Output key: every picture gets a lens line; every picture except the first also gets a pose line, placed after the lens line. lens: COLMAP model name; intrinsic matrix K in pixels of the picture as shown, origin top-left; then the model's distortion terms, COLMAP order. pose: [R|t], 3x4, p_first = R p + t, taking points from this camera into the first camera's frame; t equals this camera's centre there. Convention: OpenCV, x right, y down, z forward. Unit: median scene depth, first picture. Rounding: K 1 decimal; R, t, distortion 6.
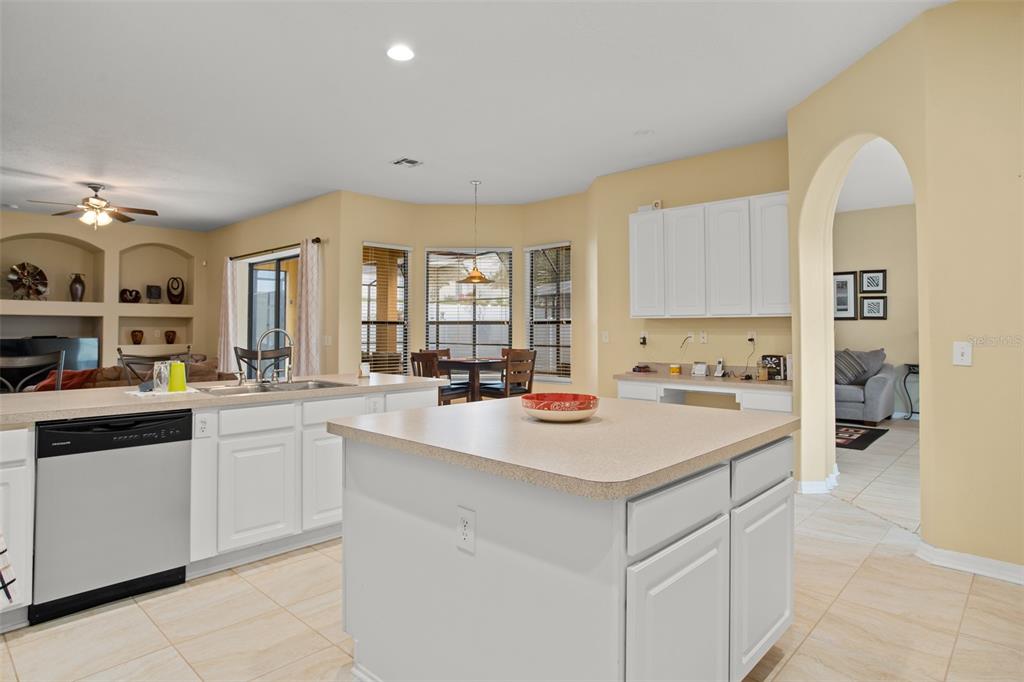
lens RADIAL K [[570.7, 0, 516.1], [0, 570.7, 319.1], [0, 0, 1]] dist [-0.035816, 0.002246]
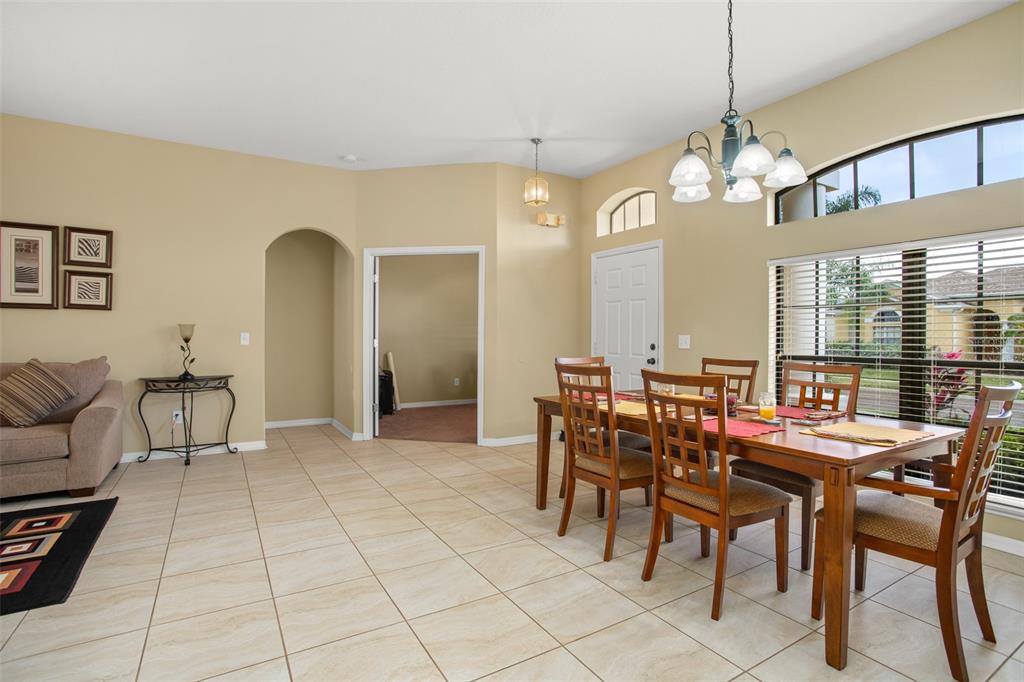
lens RADIAL K [[497.3, 0, 512.8], [0, 497.3, 335.2], [0, 0, 1]] dist [-0.051311, 0.017546]
pose [[0.271311, 0.002010, 0.962490, 0.249647], [-0.023619, 0.999711, 0.004570, 0.015428], [-0.962202, -0.023973, 0.271280, 0.403410]]
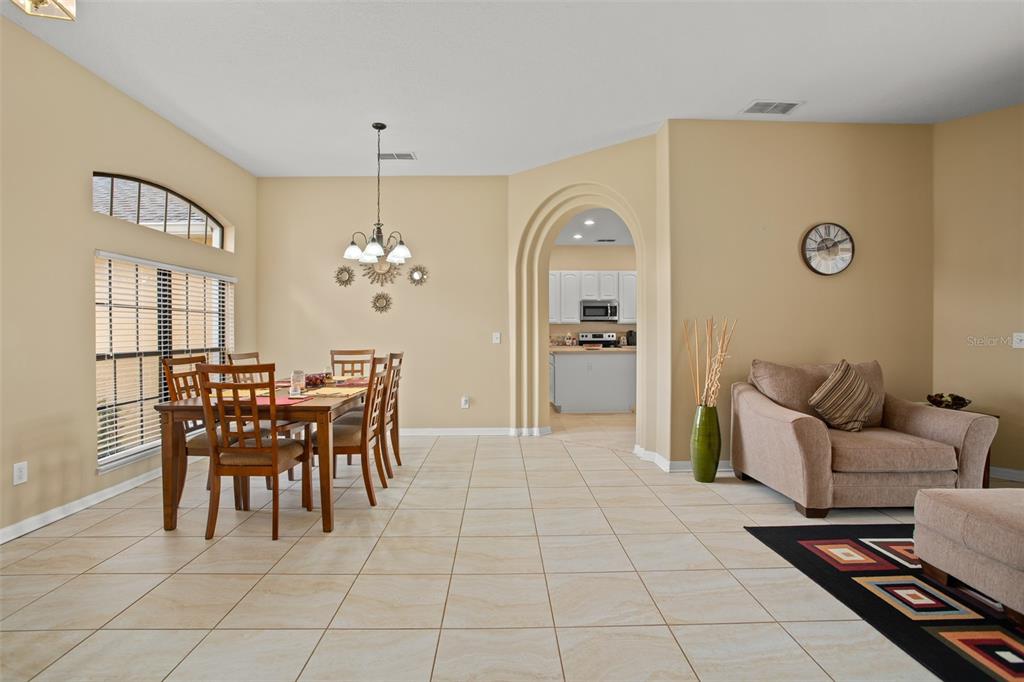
lens RADIAL K [[497.3, 0, 506.9], [0, 497.3, 340.7], [0, 0, 1]] dist [-0.051311, 0.017546]
pose [[-0.721467, 0.015150, -0.692283, 0.802072], [0.017758, 0.999837, 0.003374, 0.022926], [0.692221, -0.009860, -0.721618, 0.837902]]
